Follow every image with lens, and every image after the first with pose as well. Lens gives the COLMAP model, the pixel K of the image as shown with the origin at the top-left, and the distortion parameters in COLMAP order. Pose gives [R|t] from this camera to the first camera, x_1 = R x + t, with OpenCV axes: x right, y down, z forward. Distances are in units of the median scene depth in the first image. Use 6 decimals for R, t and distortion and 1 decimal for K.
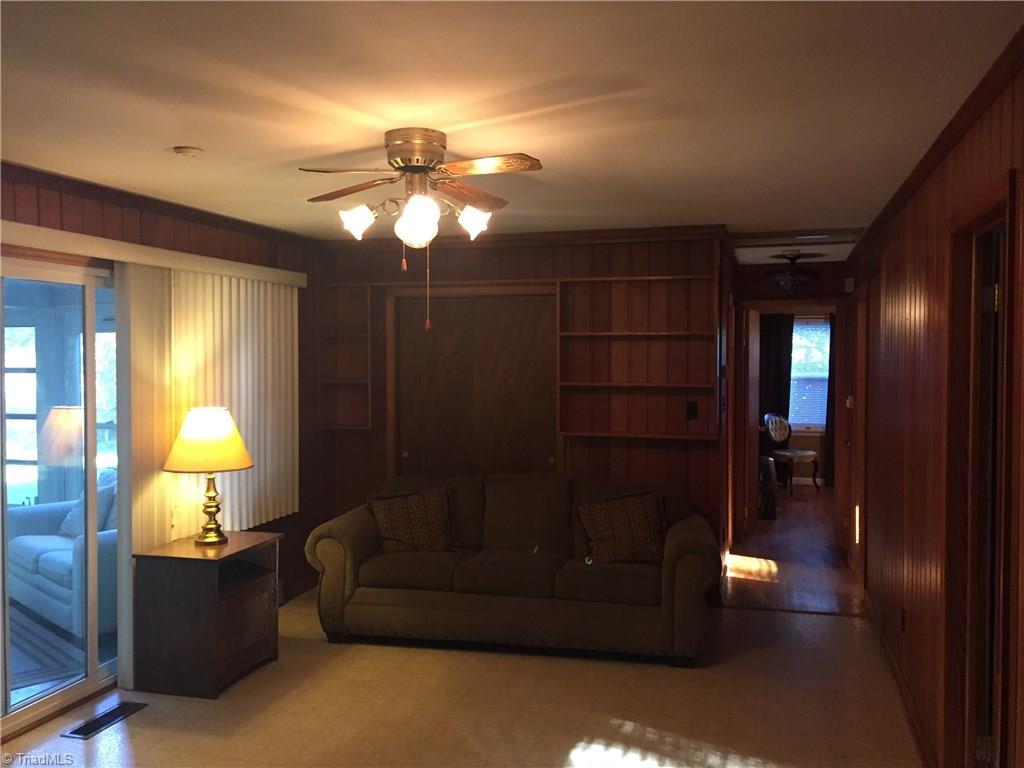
lens RADIAL K [[877.5, 0, 512.0], [0, 877.5, 384.0], [0, 0, 1]] dist [0.106137, -0.164381]
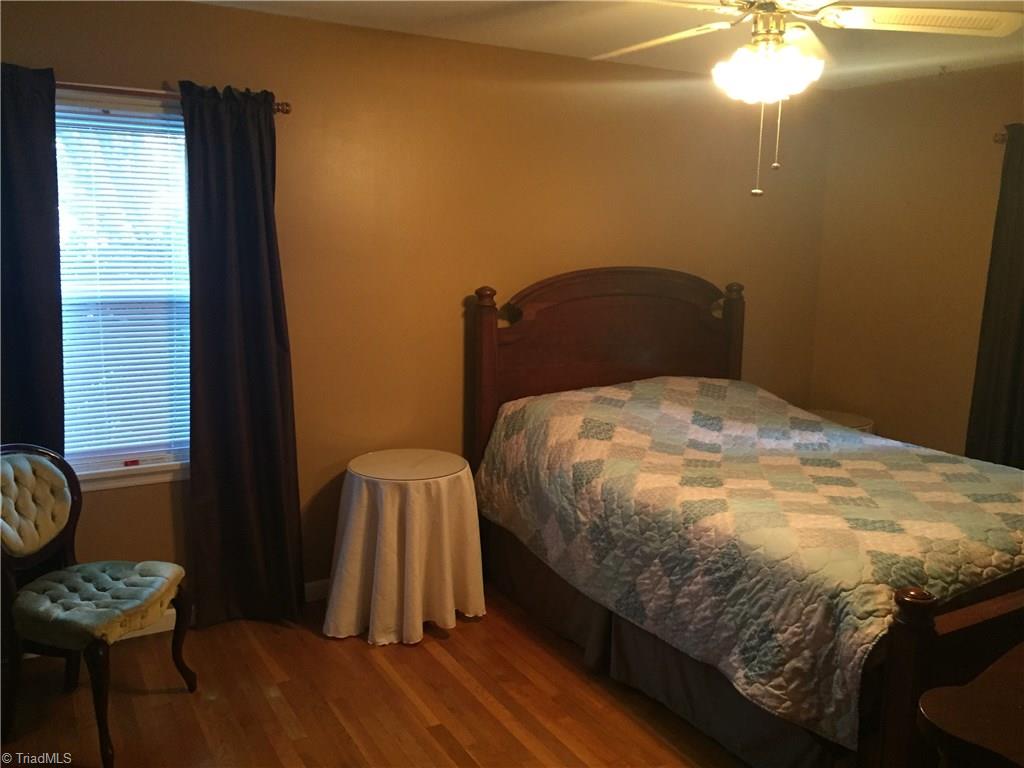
lens RADIAL K [[877.5, 0, 512.0], [0, 877.5, 384.0], [0, 0, 1]] dist [0.106137, -0.164381]
pose [[0.696081, -0.107262, 0.709906, 0.209852], [0.011367, 0.990300, 0.138482, -0.018778], [-0.717873, -0.088325, 0.690548, 0.697557]]
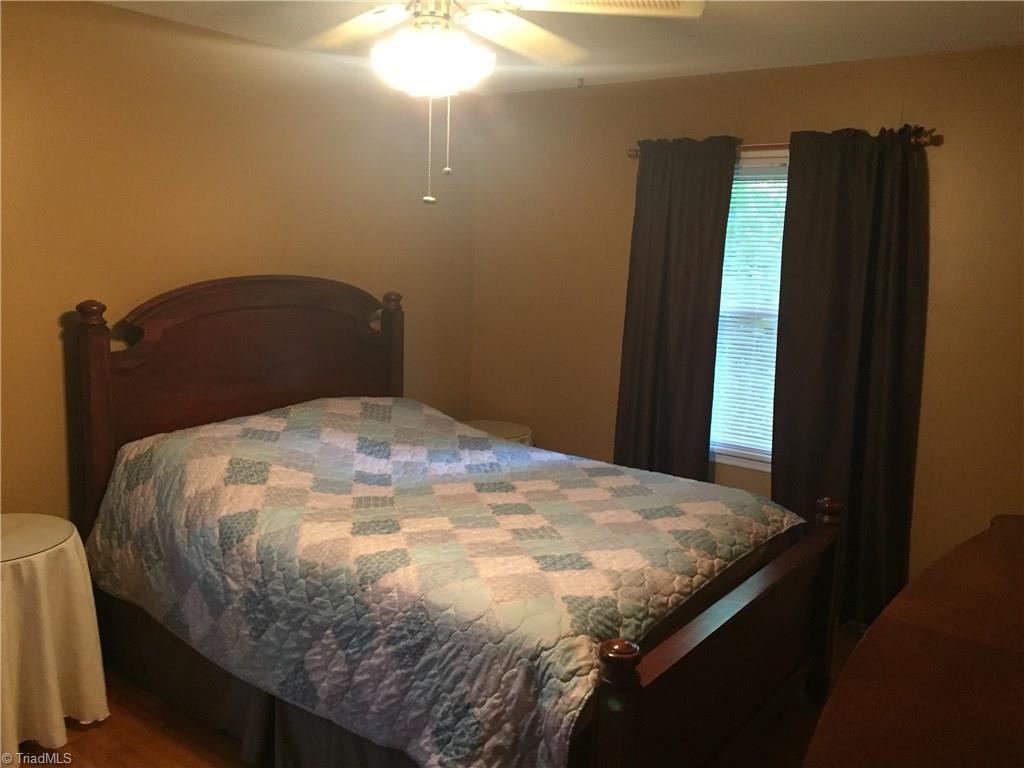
lens RADIAL K [[877.5, 0, 512.0], [0, 877.5, 384.0], [0, 0, 1]] dist [0.106137, -0.164381]
pose [[0.364742, -0.132650, 0.921611, 0.240895], [0.001269, 0.989870, 0.141973, -0.022347], [-0.931108, -0.050613, 0.361215, 0.723522]]
